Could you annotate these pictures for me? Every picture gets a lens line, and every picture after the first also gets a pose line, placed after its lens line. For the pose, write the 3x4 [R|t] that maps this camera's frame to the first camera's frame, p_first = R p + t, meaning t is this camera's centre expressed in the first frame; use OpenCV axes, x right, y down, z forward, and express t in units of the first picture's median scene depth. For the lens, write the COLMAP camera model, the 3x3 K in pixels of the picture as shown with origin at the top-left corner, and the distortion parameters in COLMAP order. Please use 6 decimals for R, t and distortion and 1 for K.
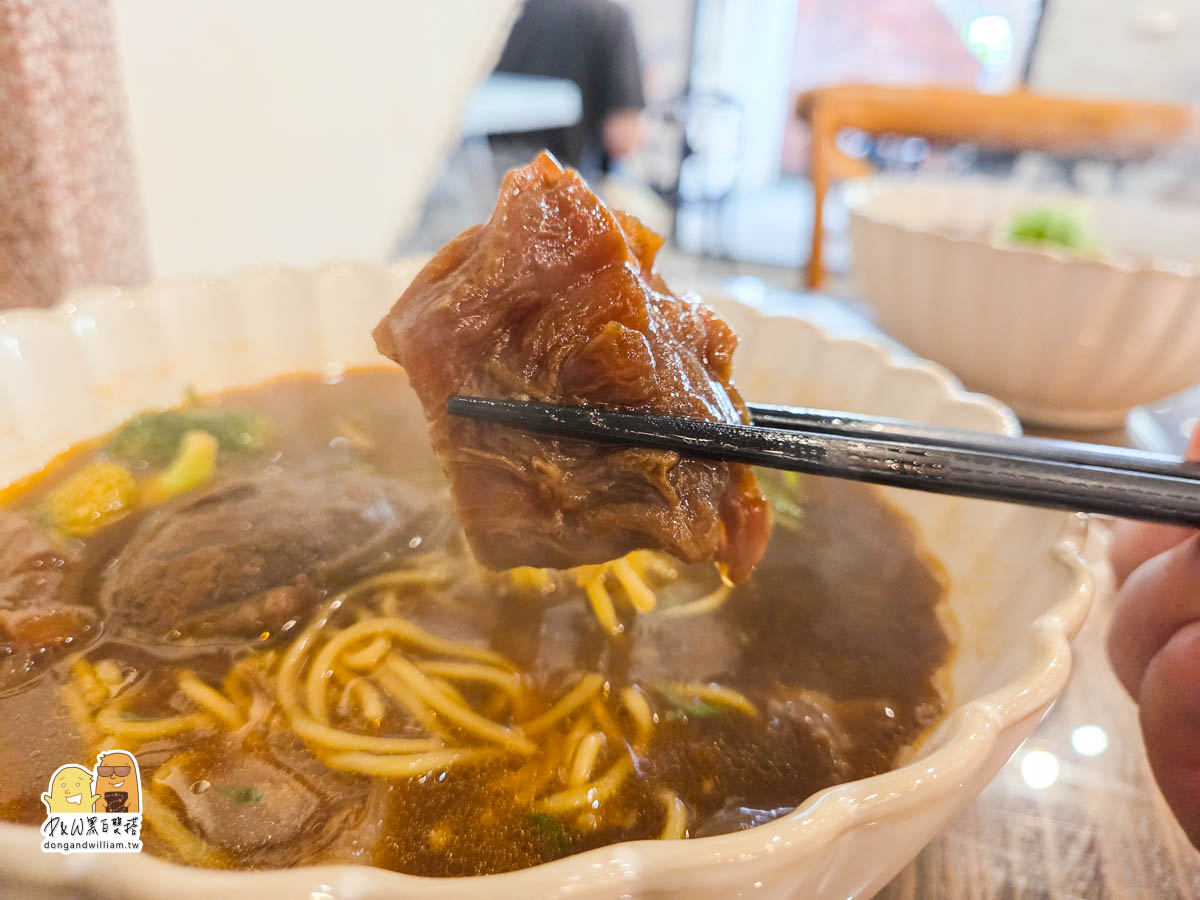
lens RADIAL K [[804.5, 0, 600.0], [0, 804.5, 450.0], [0, 0, 1]] dist [-0.038507, -0.002949]
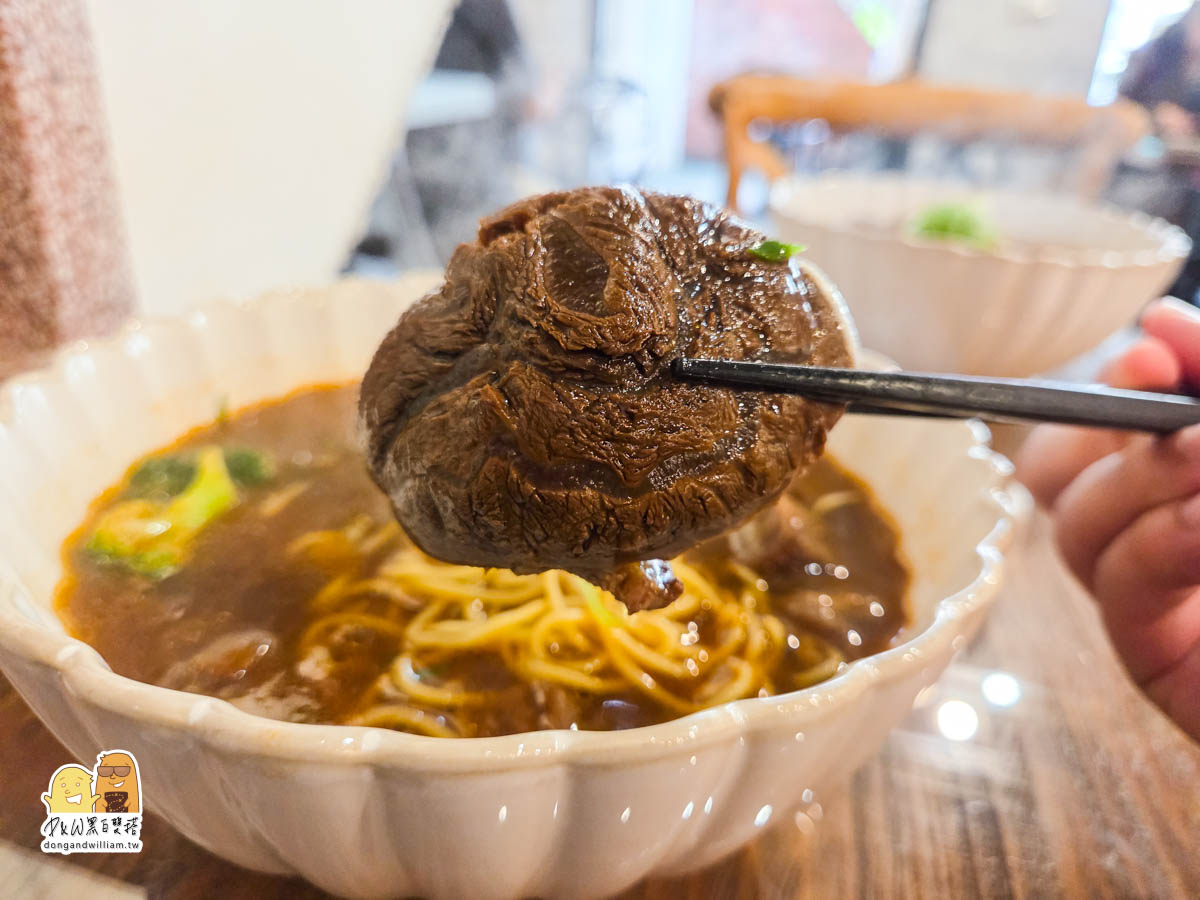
lens RADIAL K [[804.5, 0, 600.0], [0, 804.5, 450.0], [0, 0, 1]] dist [-0.038507, -0.002949]
pose [[0.993635, -0.052766, 0.099524, -0.083103], [0.051069, 0.998504, 0.019528, -0.004894], [-0.100405, -0.014321, 0.994844, -0.115136]]
